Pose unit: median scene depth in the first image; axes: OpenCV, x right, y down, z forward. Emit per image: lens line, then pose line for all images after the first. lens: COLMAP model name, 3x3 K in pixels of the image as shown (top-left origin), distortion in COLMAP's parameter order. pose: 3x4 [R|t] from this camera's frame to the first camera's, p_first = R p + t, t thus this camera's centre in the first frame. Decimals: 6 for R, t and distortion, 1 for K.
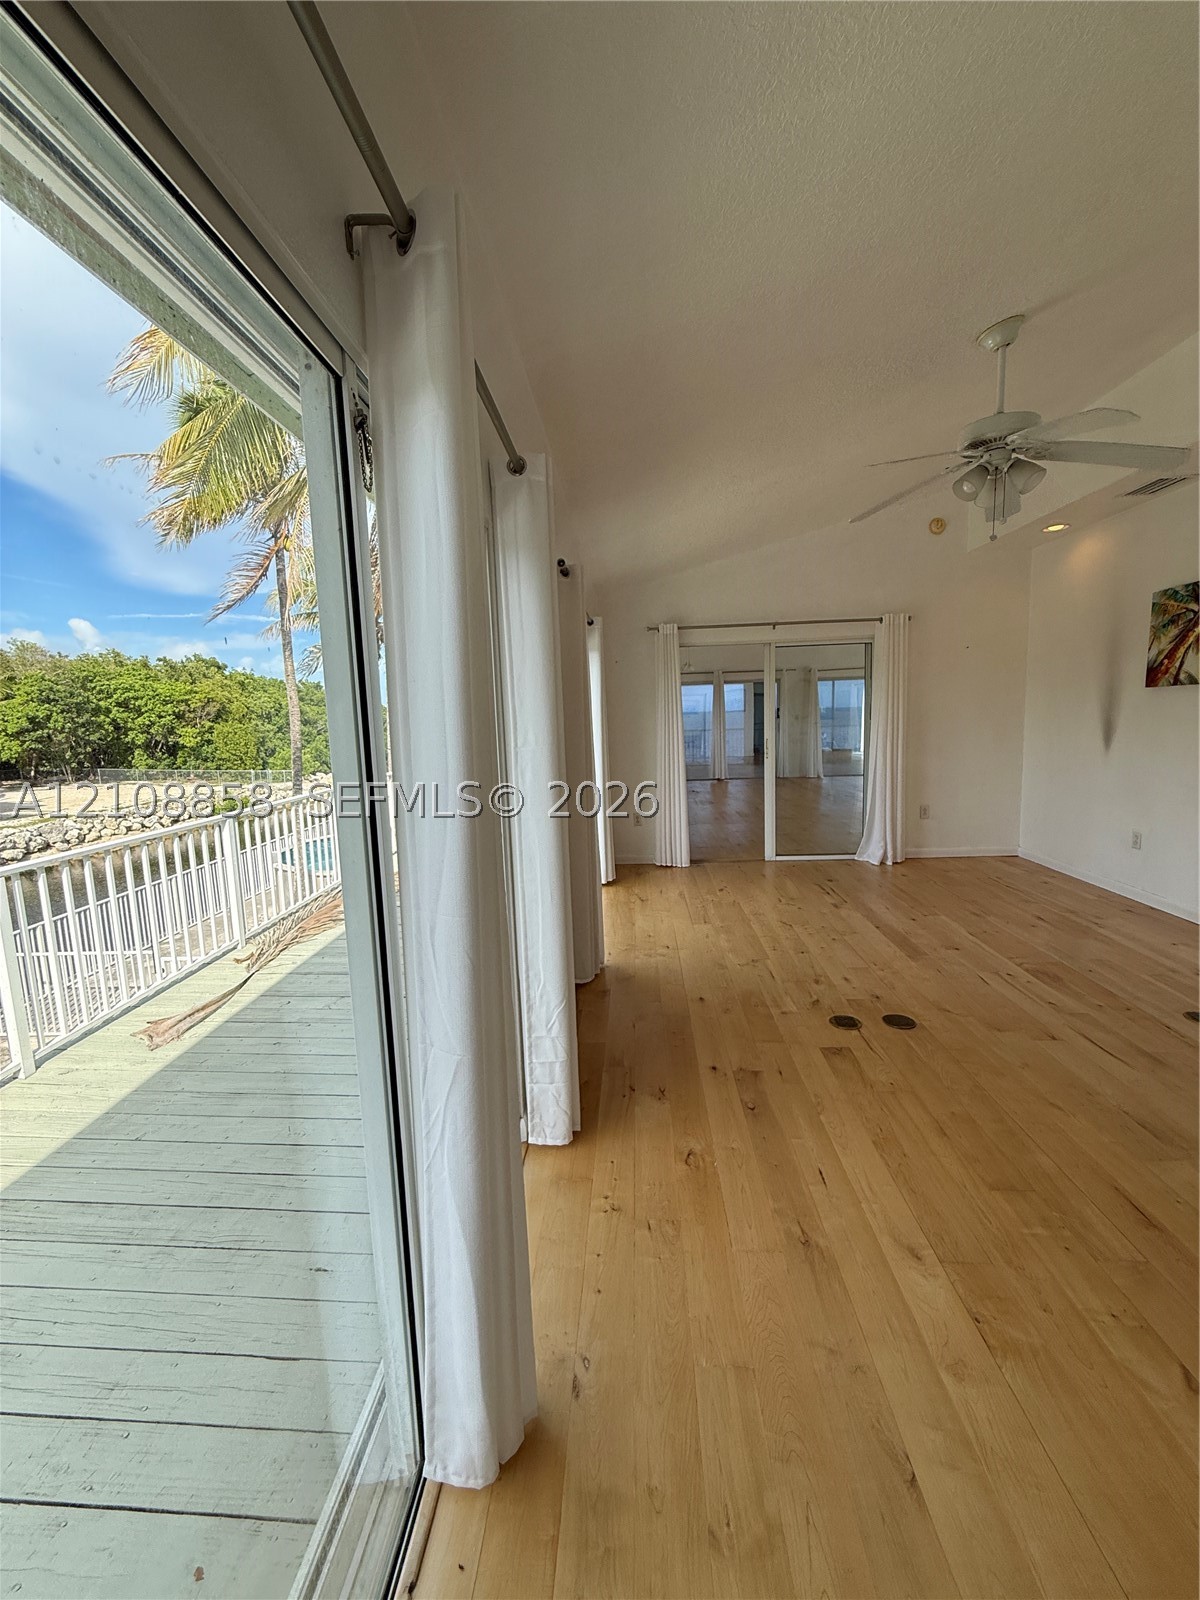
lens RADIAL K [[636.2, 0, 600.0], [0, 636.2, 800.0], [0, 0, 1]] dist [-0.000236, 0.000469]
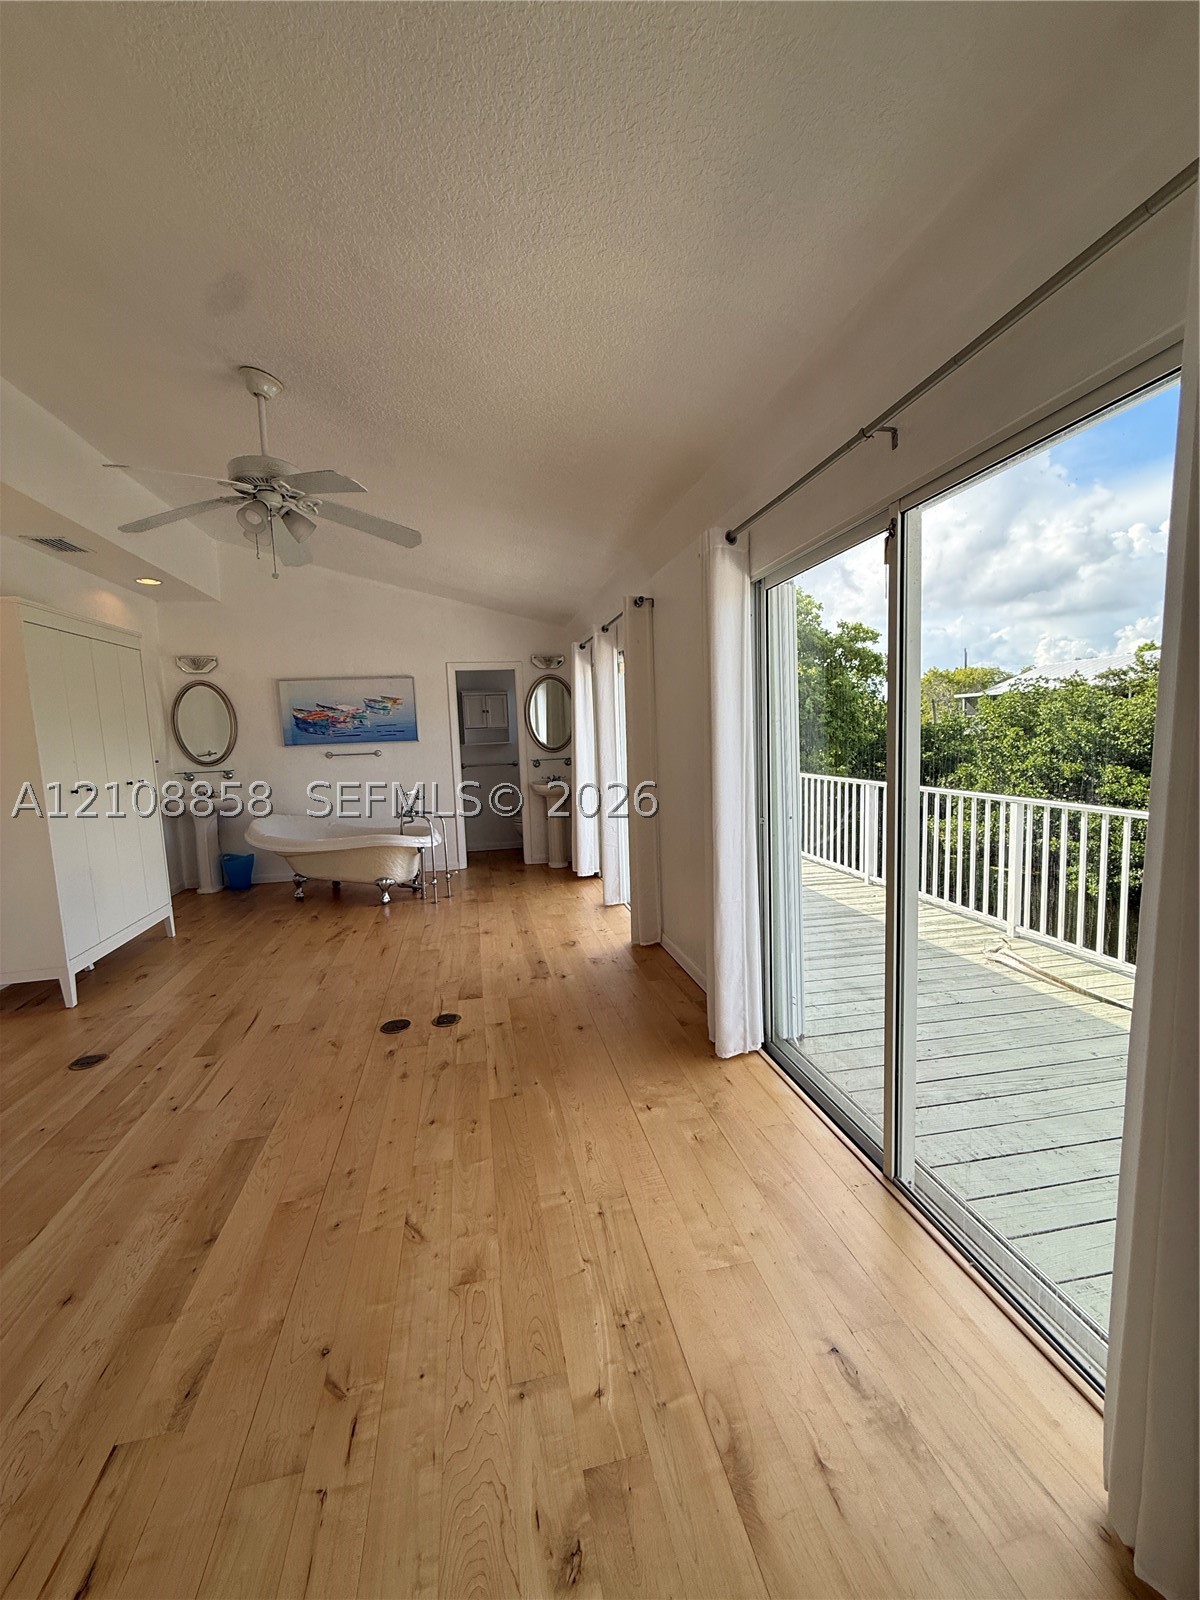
lens RADIAL K [[636.2, 0, 600.0], [0, 636.2, 800.0], [0, 0, 1]] dist [-0.000236, 0.000469]
pose [[-0.962409, 0.098533, -0.253101, 0.374951], [0.039280, 0.972572, 0.229263, -0.253083], [0.268749, 0.210703, -0.939882, 2.024837]]
